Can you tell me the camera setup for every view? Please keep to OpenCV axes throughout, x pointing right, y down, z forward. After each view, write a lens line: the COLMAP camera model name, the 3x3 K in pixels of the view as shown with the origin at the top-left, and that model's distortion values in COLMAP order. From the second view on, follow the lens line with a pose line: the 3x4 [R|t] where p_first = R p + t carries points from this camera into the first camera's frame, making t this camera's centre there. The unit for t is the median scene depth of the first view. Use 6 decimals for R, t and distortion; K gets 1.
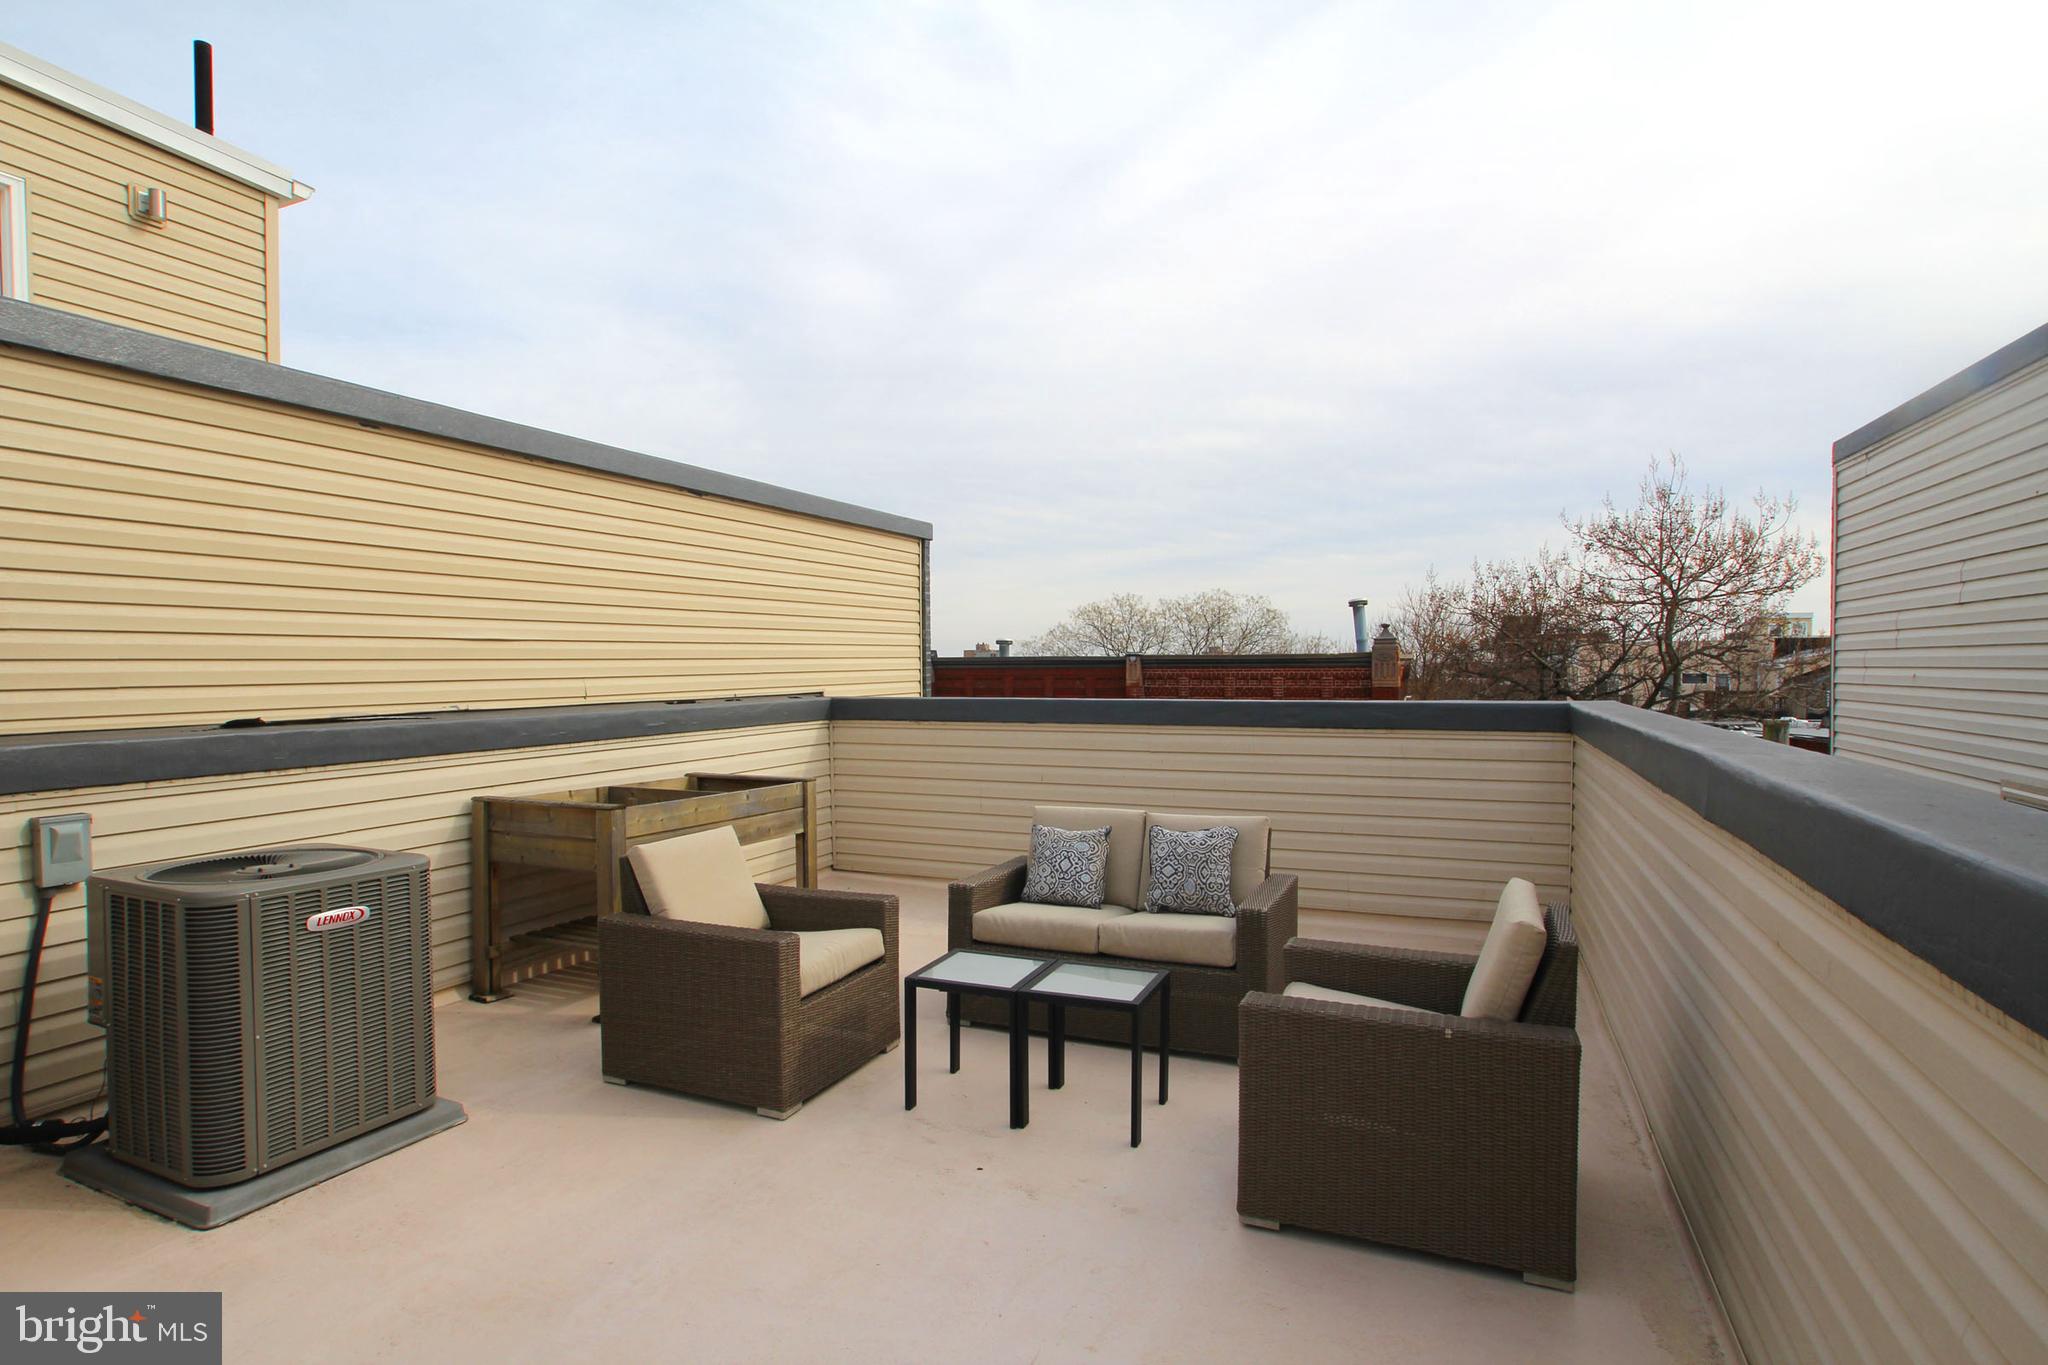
lens RADIAL K [[1035.0, 0, 1012.0], [0, 1035.0, 682.6], [0, 0, 1]] dist [-0.044010, 0.008544]
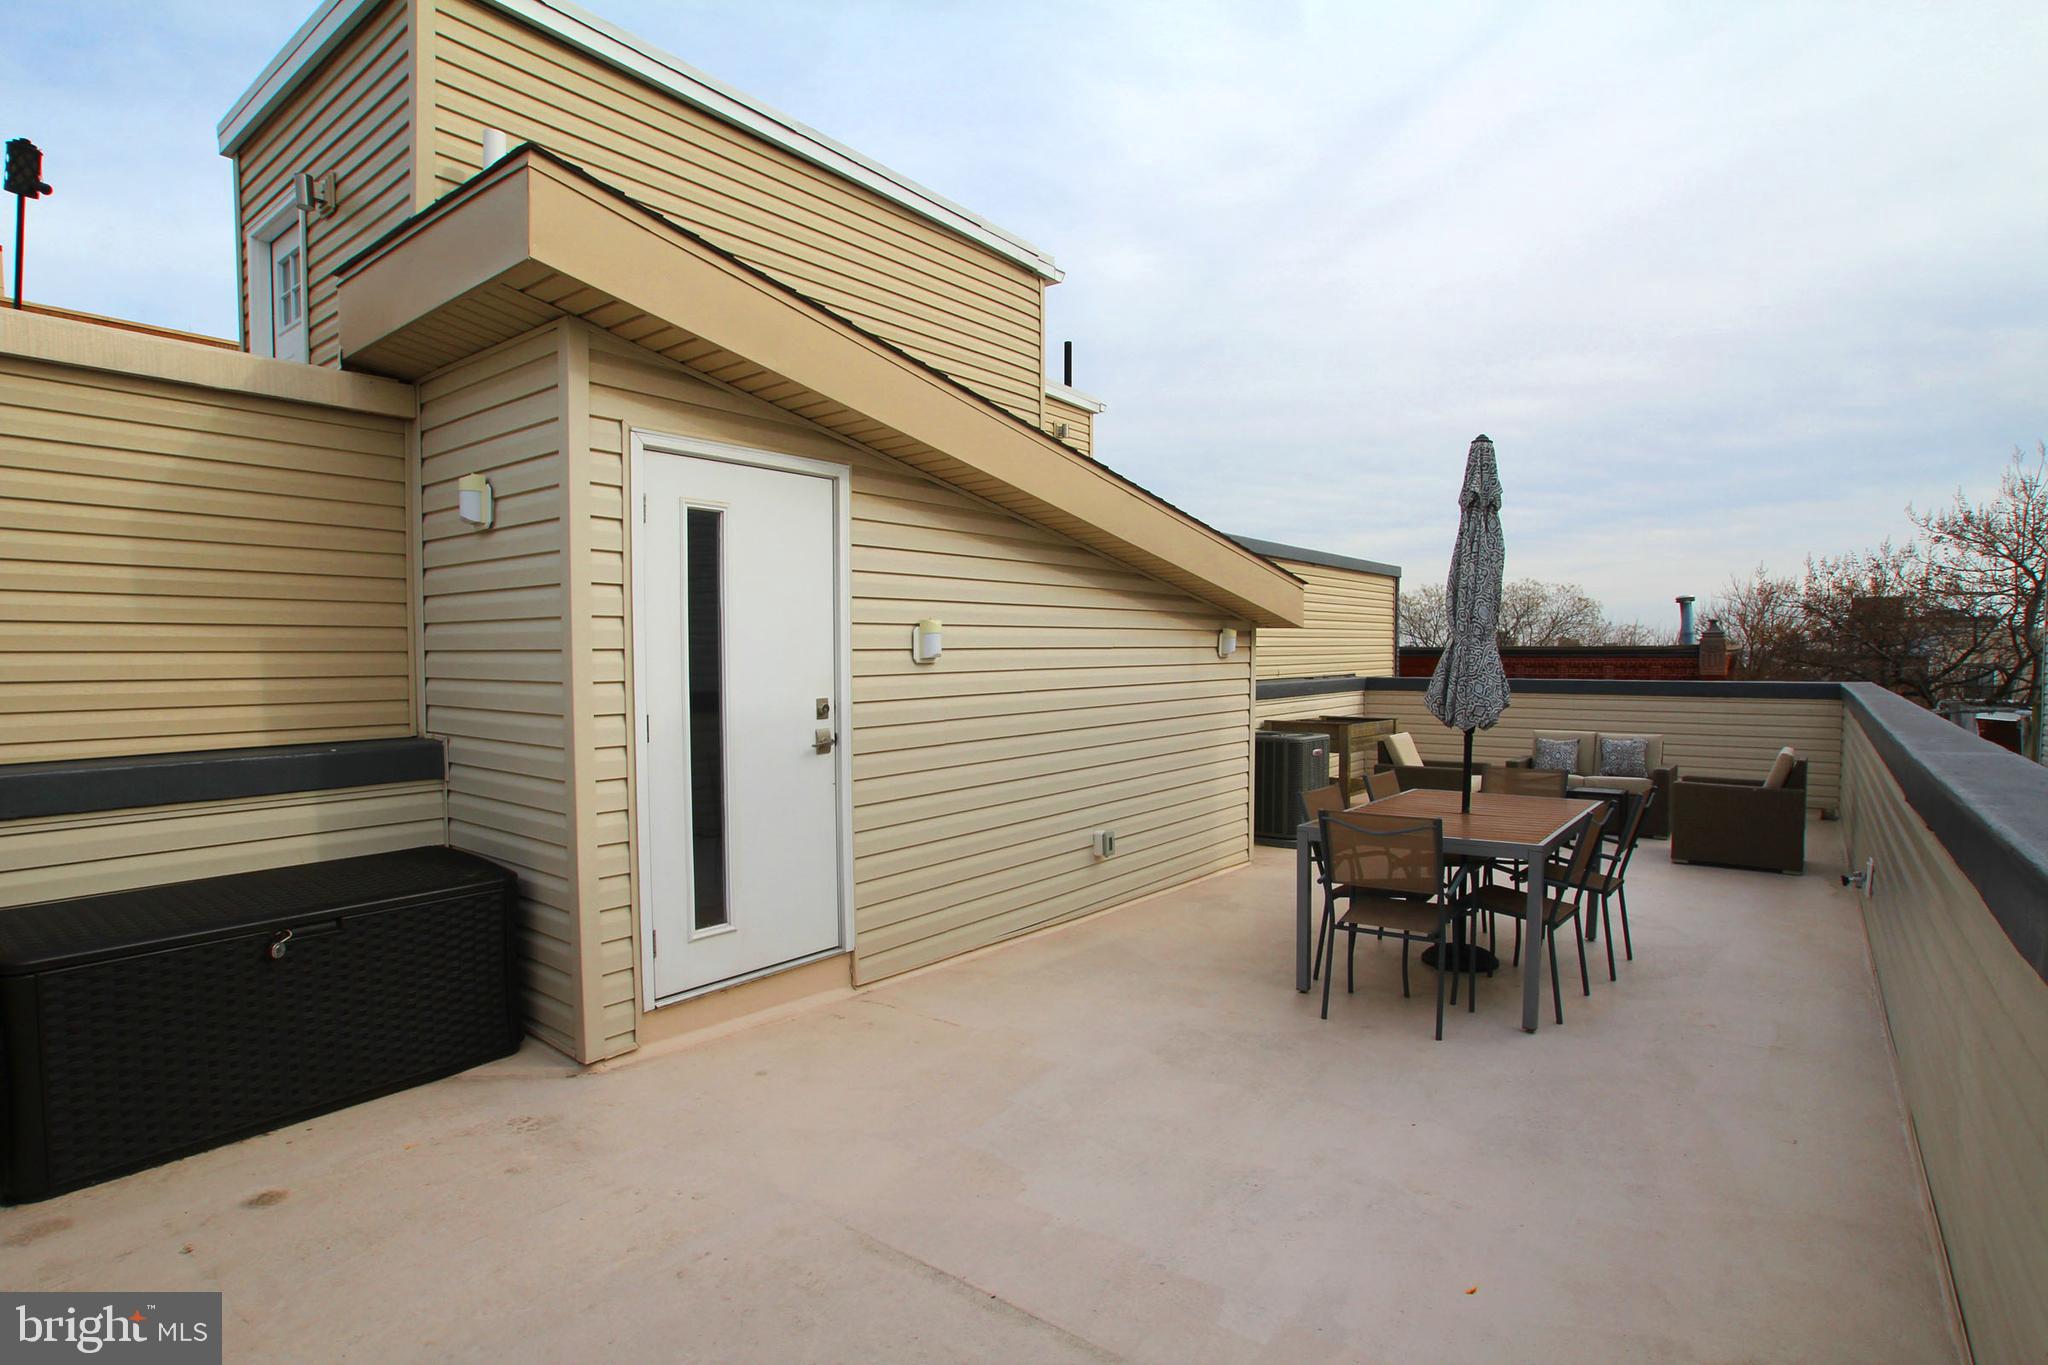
lens RADIAL K [[1035.0, 0, 999.3], [0, 1035.0, 723.7], [0, 0, 1]] dist [-0.044010, 0.008544]
pose [[0.967543, 0.019927, -0.251918, -0.084297], [-0.006085, 0.998434, 0.055608, 0.000195], [0.252632, -0.052270, 0.966150, -0.209251]]
